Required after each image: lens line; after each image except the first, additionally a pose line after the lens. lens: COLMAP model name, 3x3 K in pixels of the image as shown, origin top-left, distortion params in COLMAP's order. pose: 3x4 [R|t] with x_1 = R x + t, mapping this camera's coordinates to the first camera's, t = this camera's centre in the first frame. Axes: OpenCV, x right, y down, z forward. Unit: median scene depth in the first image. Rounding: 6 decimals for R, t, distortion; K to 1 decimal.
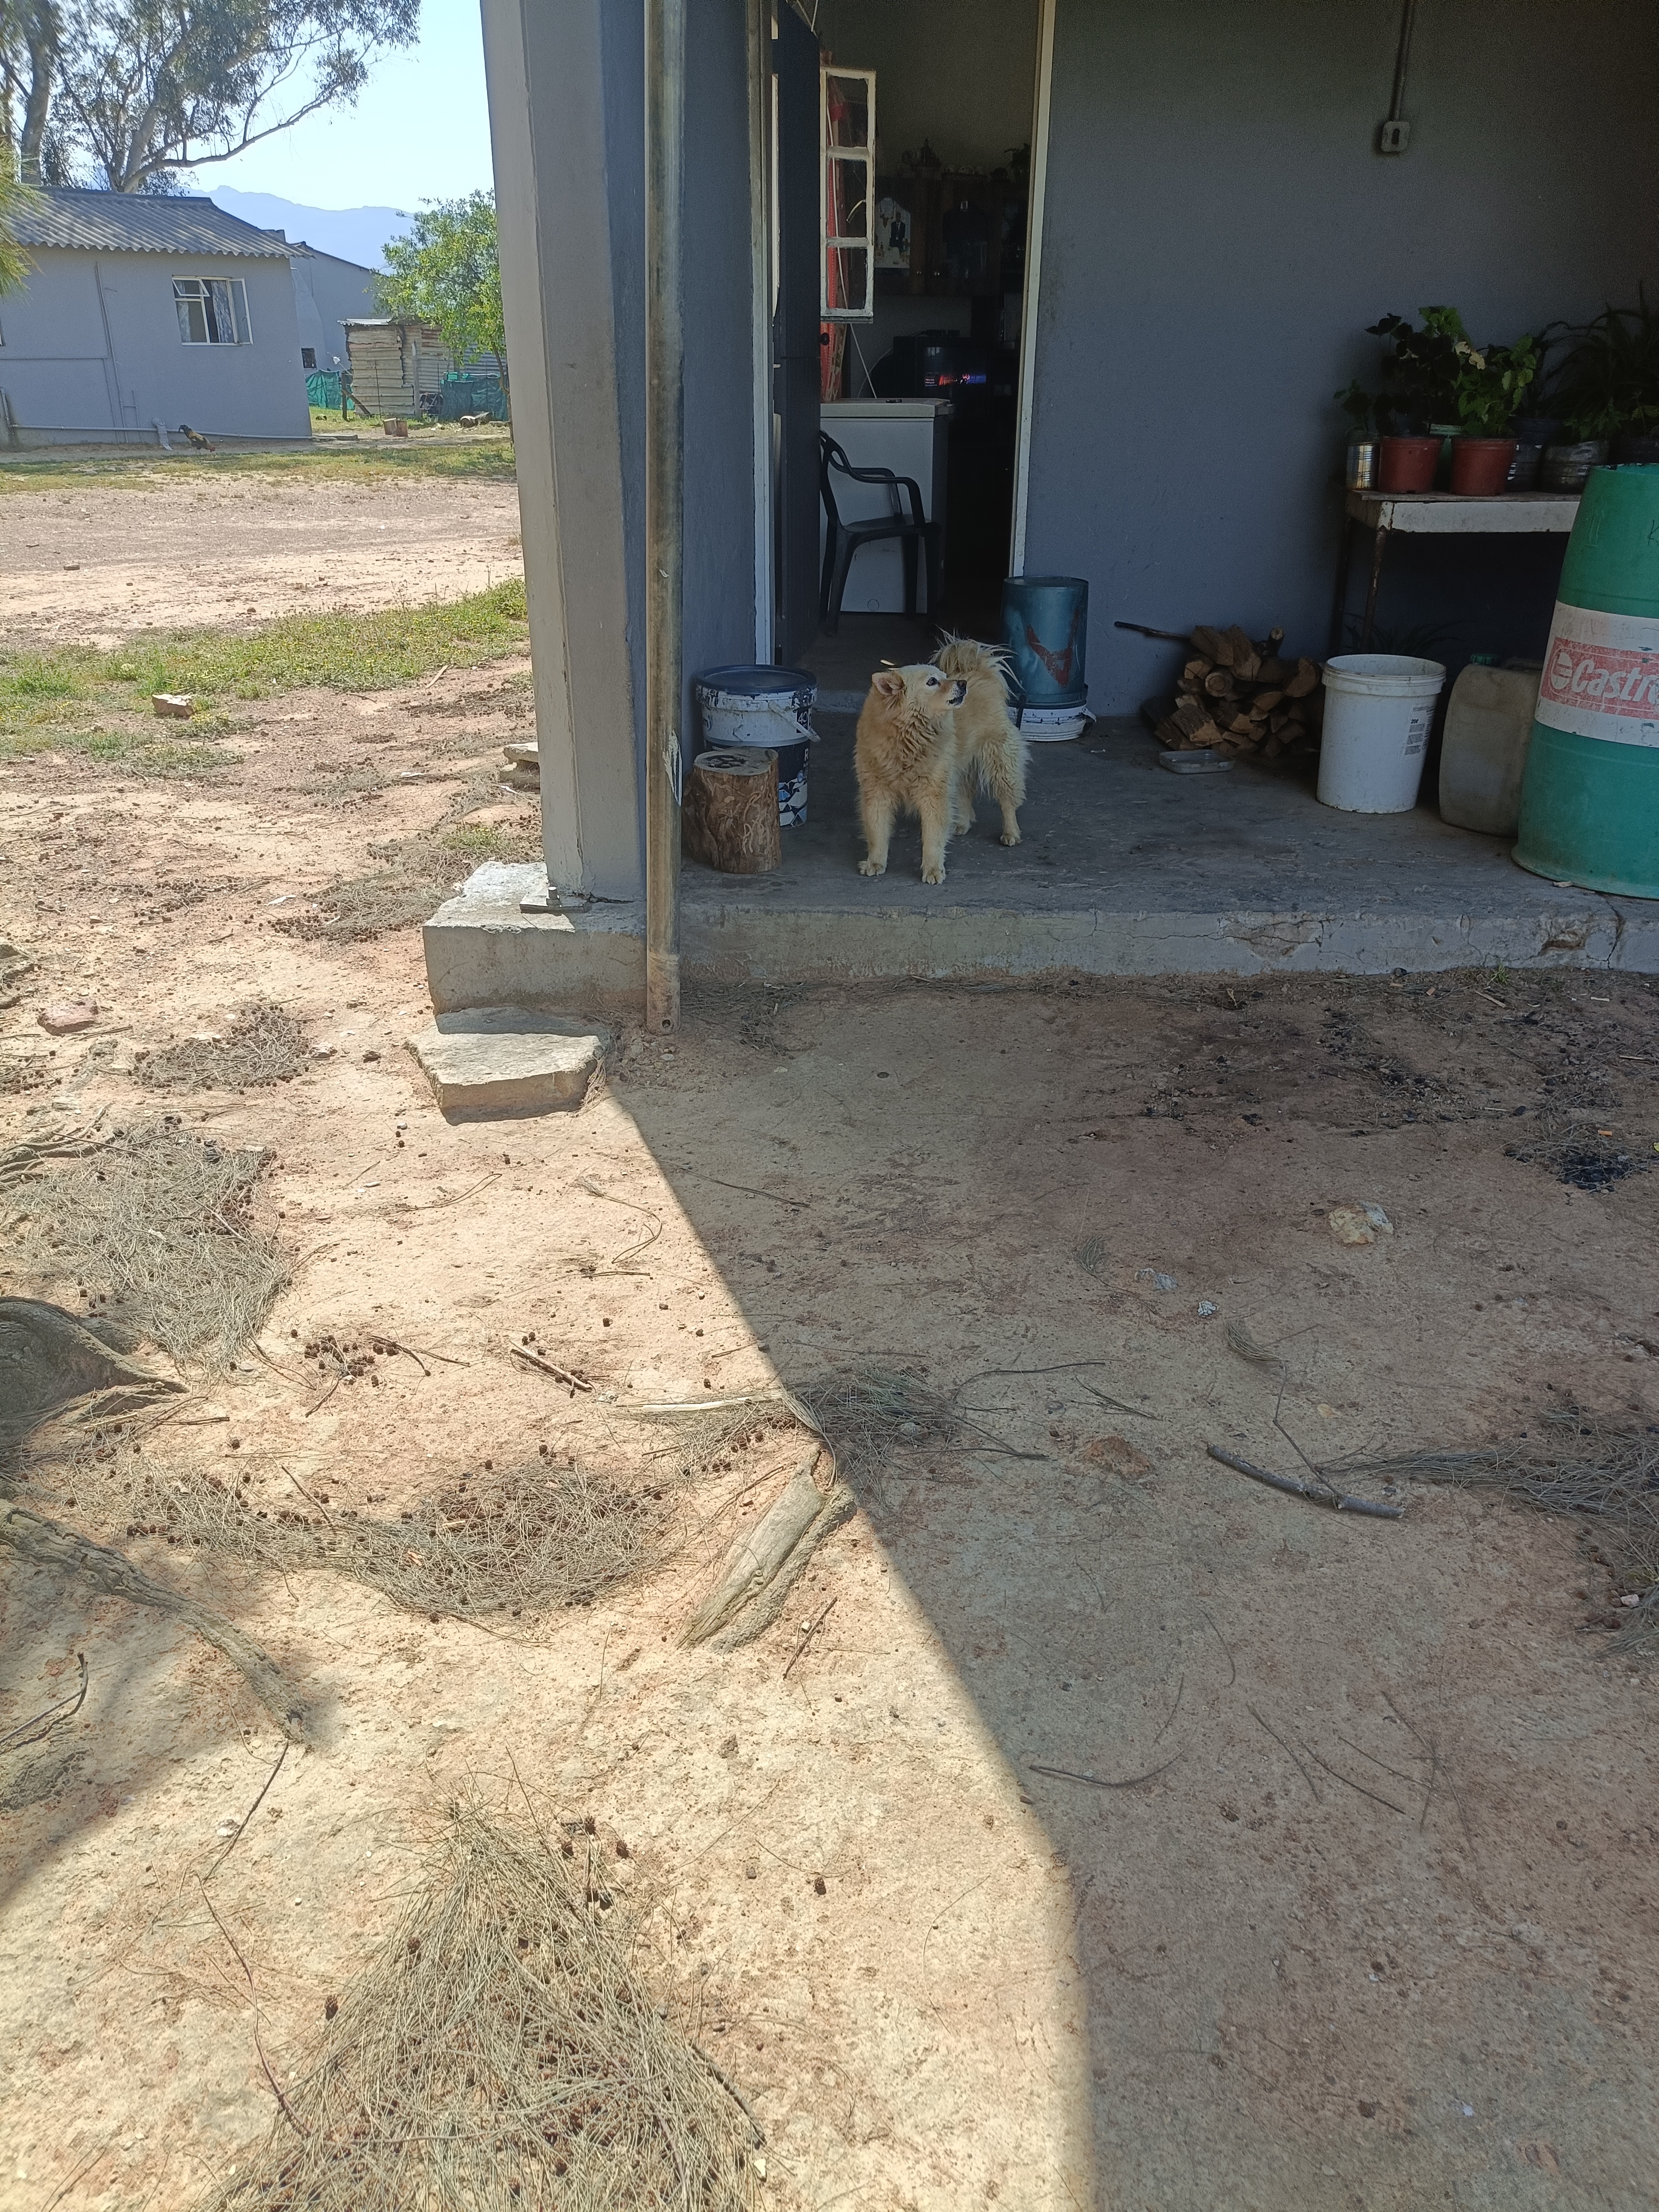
lens RADIAL K [[1677.1, 0, 830.5], [0, 1677.1, 1065.9], [0, 0, 1]] dist [0.062548, -0.058888]
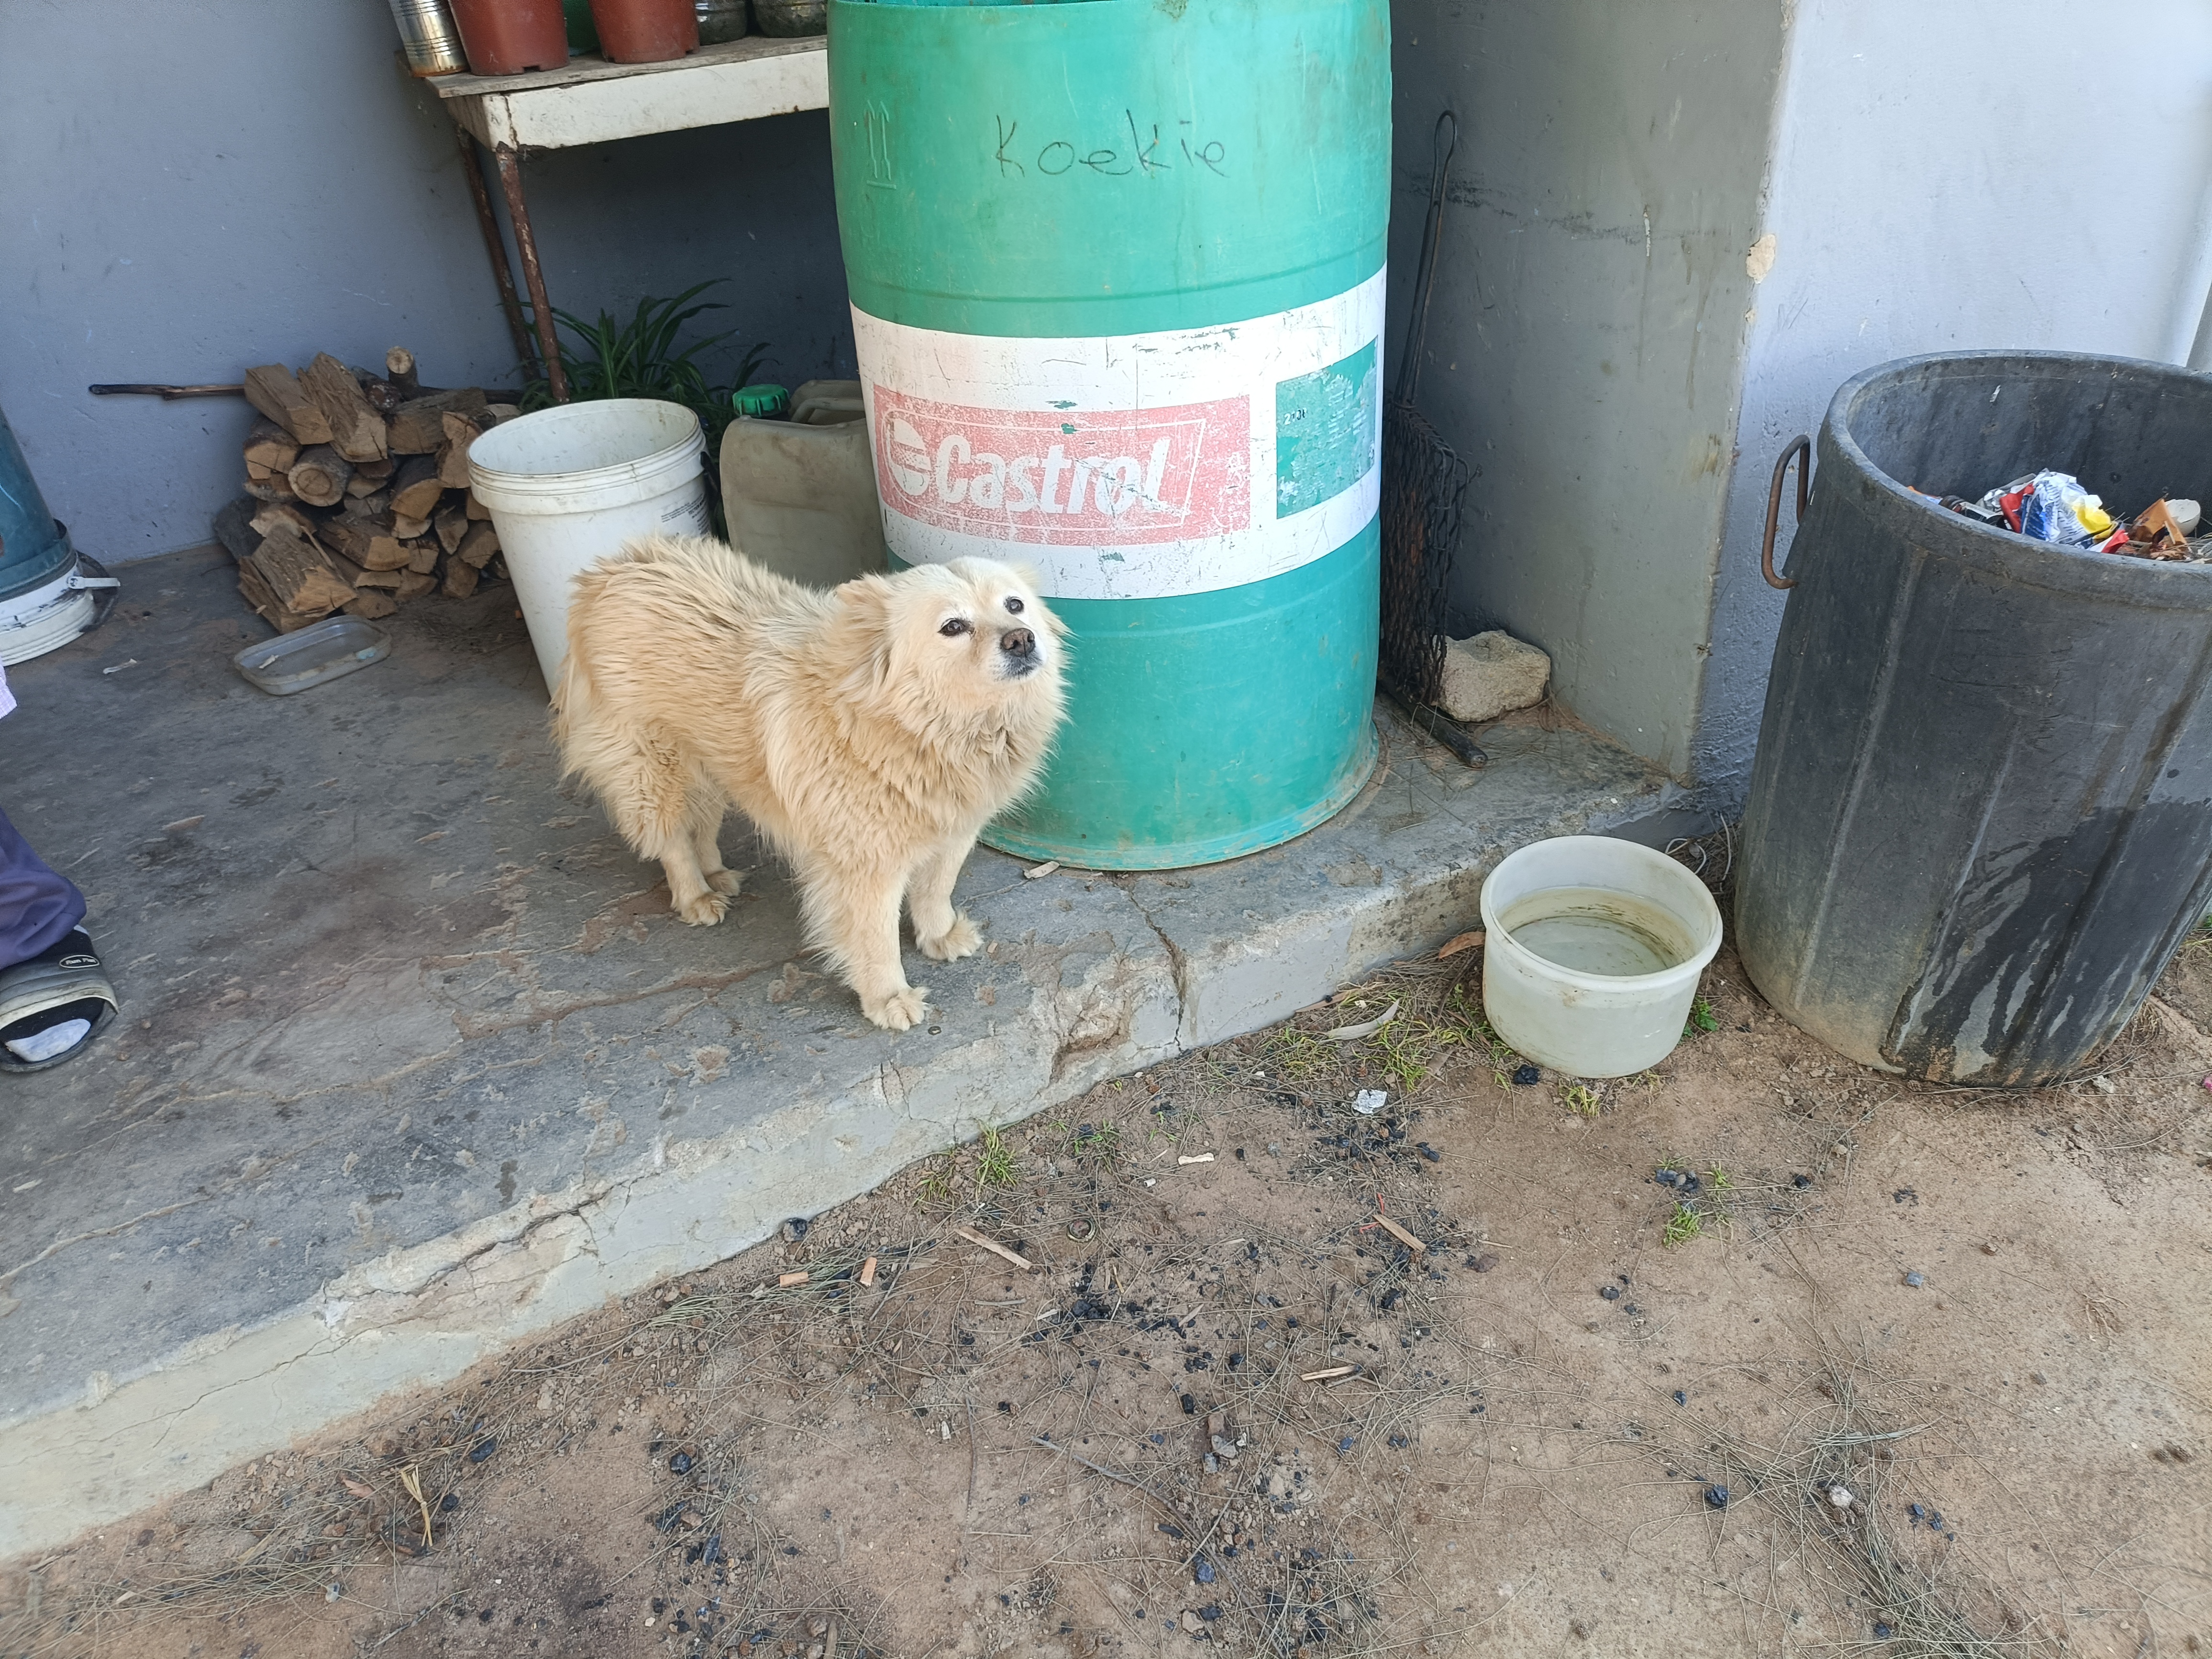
lens RADIAL K [[1677.1, 0, 1106.0], [0, 1677.1, 829.5], [0, 0, 1]] dist [0.062548, -0.058888]
pose [[0.851078, -0.331338, 0.407285, 0.259952], [0.280113, 0.942646, 0.181535, -0.209458], [-0.444075, -0.040415, 0.895078, 0.568382]]
